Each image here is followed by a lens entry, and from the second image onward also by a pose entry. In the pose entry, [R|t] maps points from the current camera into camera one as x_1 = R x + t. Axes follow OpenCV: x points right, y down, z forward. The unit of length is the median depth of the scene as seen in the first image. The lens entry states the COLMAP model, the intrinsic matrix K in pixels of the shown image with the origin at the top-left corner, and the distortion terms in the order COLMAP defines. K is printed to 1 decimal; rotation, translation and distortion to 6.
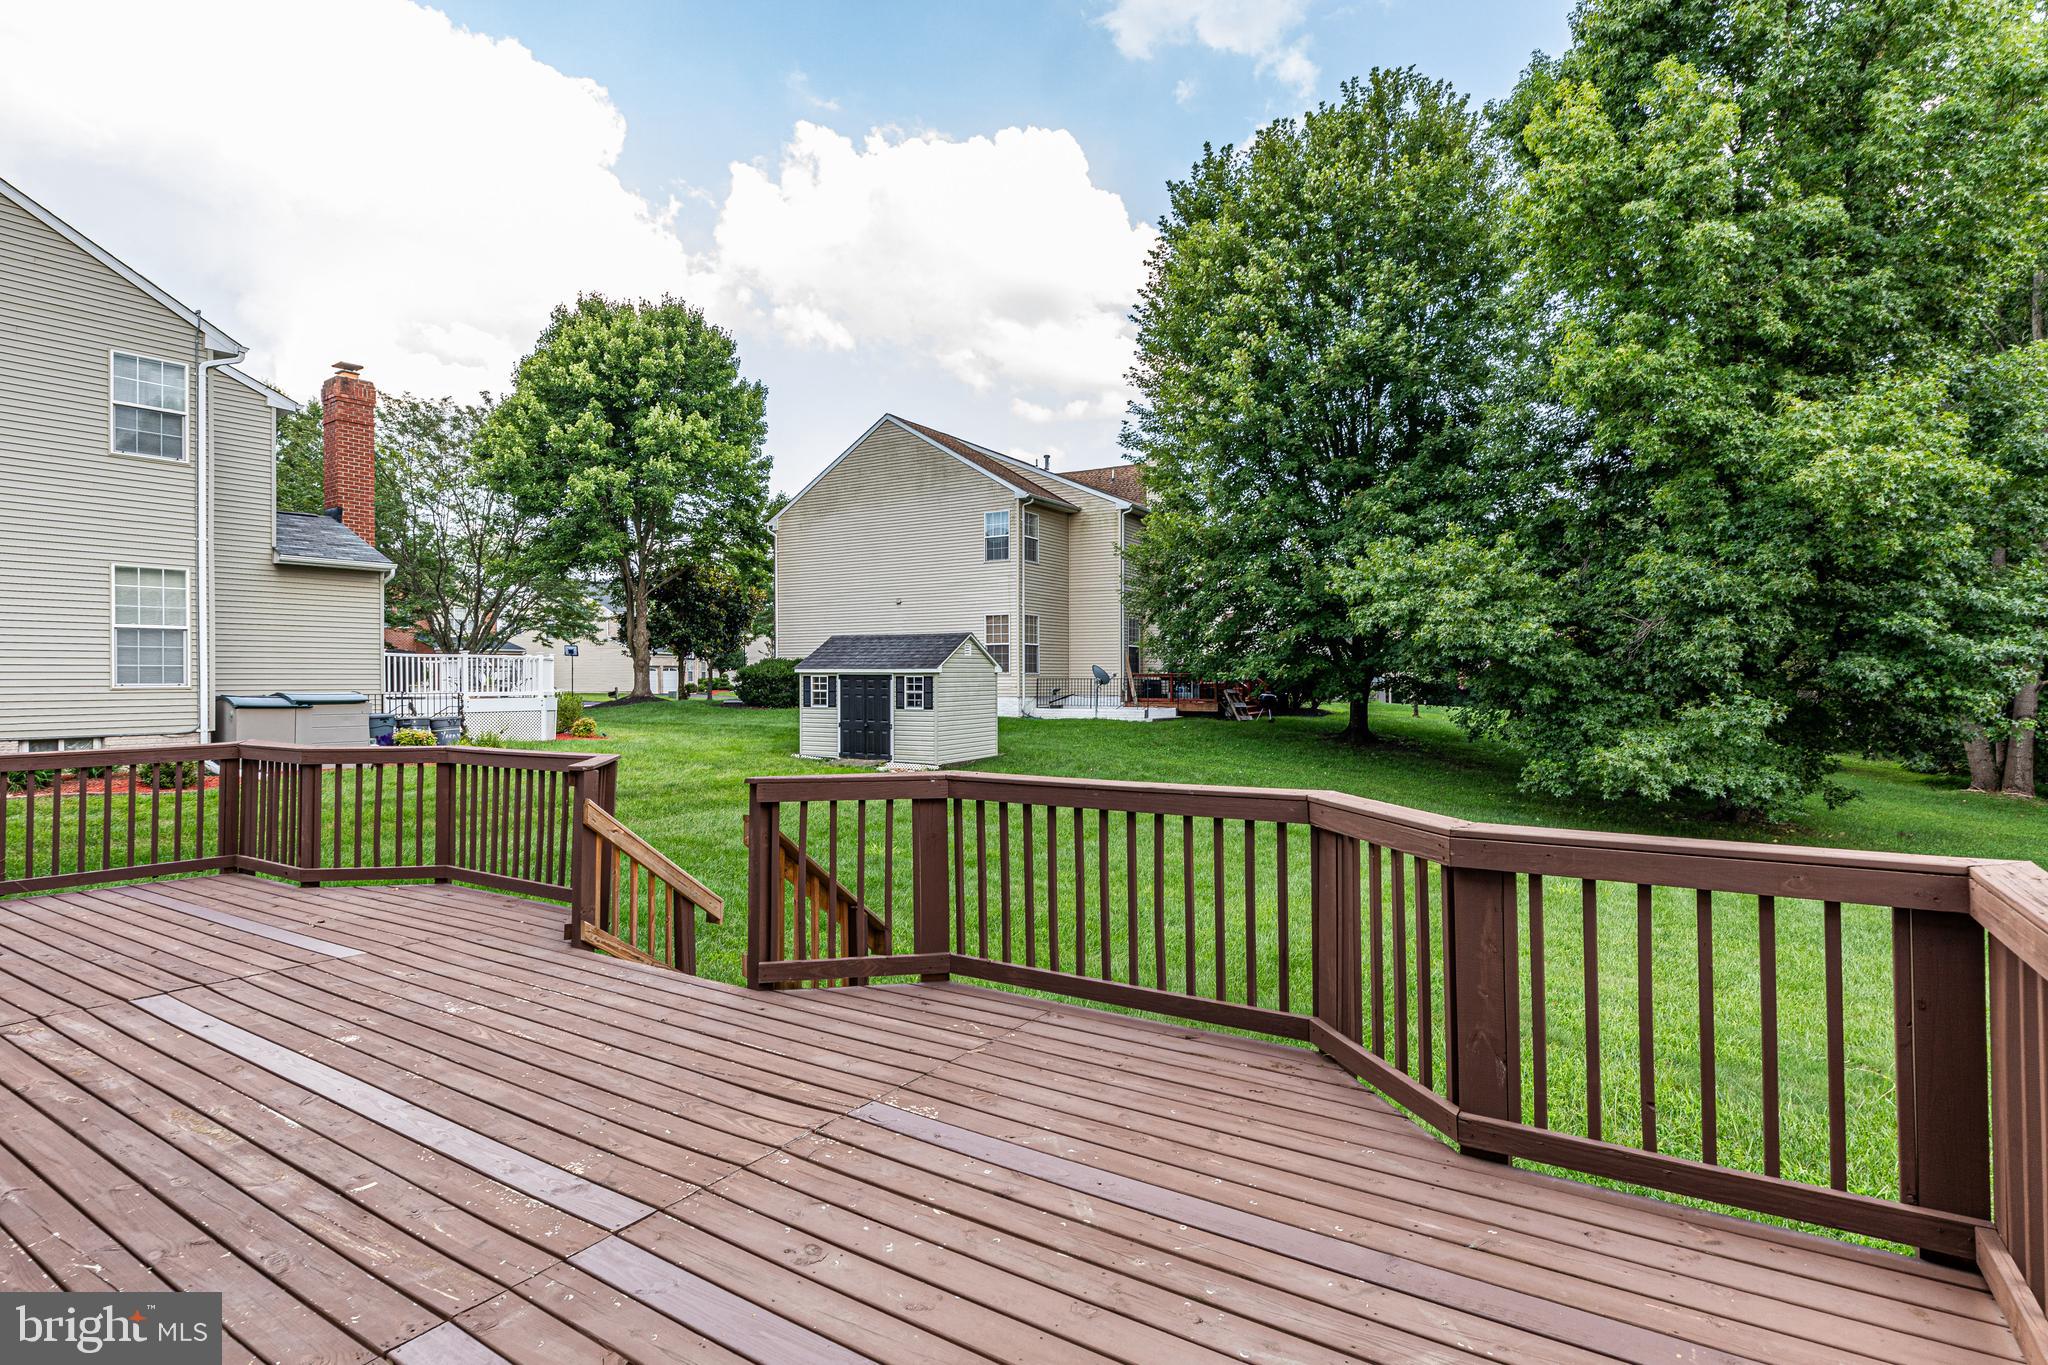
lens RADIAL K [[1012.7, 0, 1024.0], [0, 1012.7, 682.5], [0, 0, 1]] dist [-0.003891, -0.000459]
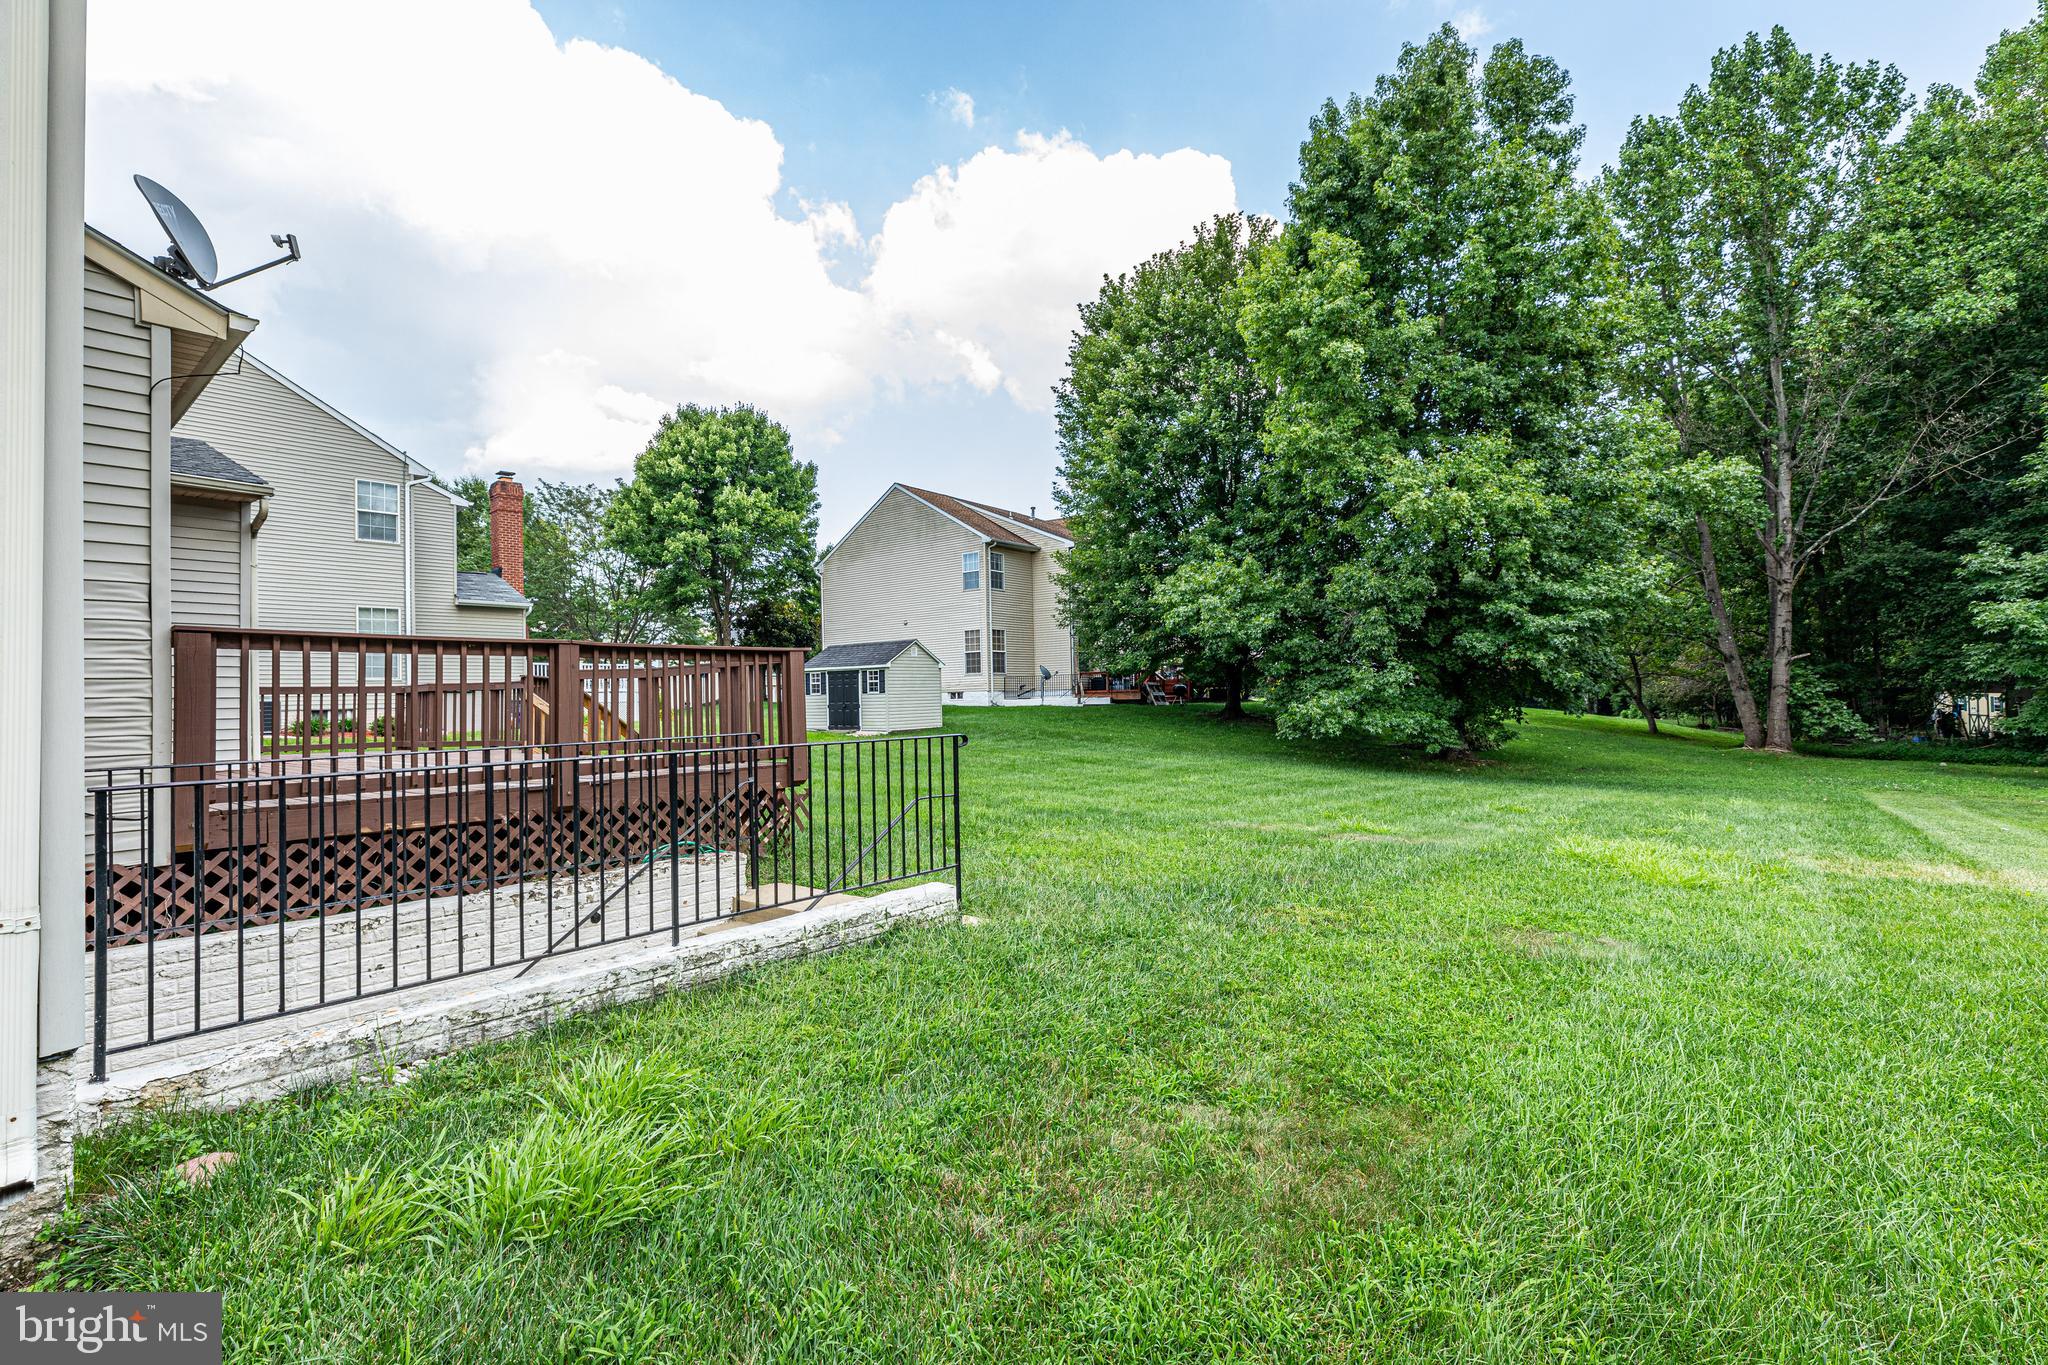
lens RADIAL K [[907.6, 0, 1024.0], [0, 907.6, 682.5], [0, 0, 1]] dist [0.000353, -0.000063]
pose [[0.993125, -0.022053, -0.114961, 0.174155], [0.019367, 0.999514, -0.024428, 0.032302], [0.115443, 0.022034, 0.993070, -0.173750]]
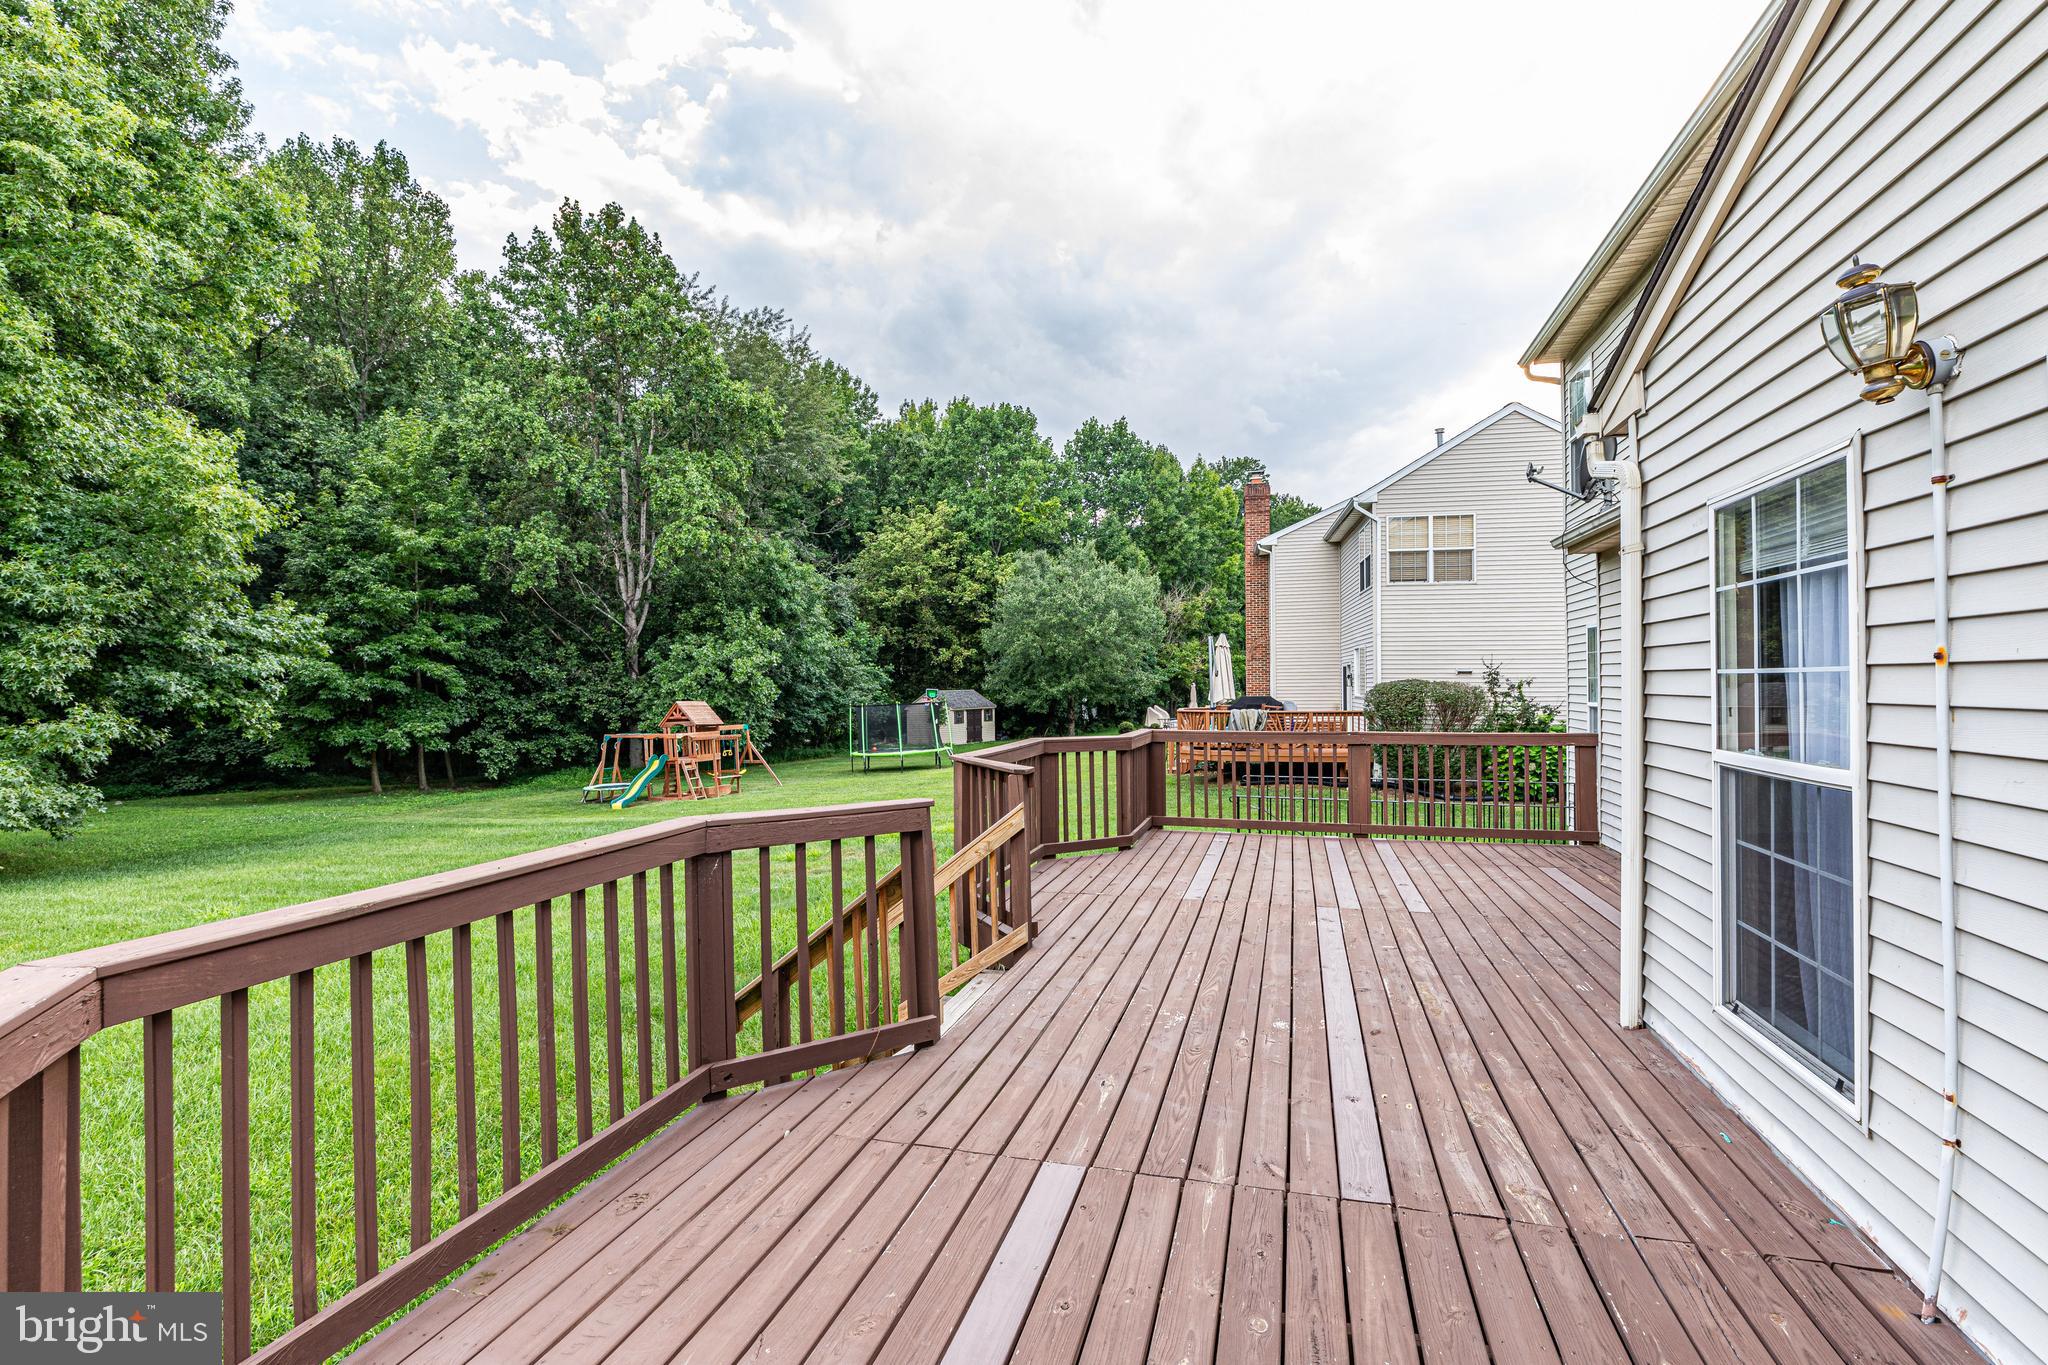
lens RADIAL K [[988.0, 0, 1024.0], [0, 988.0, 682.5], [0, 0, 1]] dist [-0.072153, -0.000012]
pose [[-0.303842, 0.004612, 0.952711, -1.387418], [0.013933, 0.999903, -0.000396, 0.002515], [-0.952621, 0.013154, -0.303876, 1.399258]]
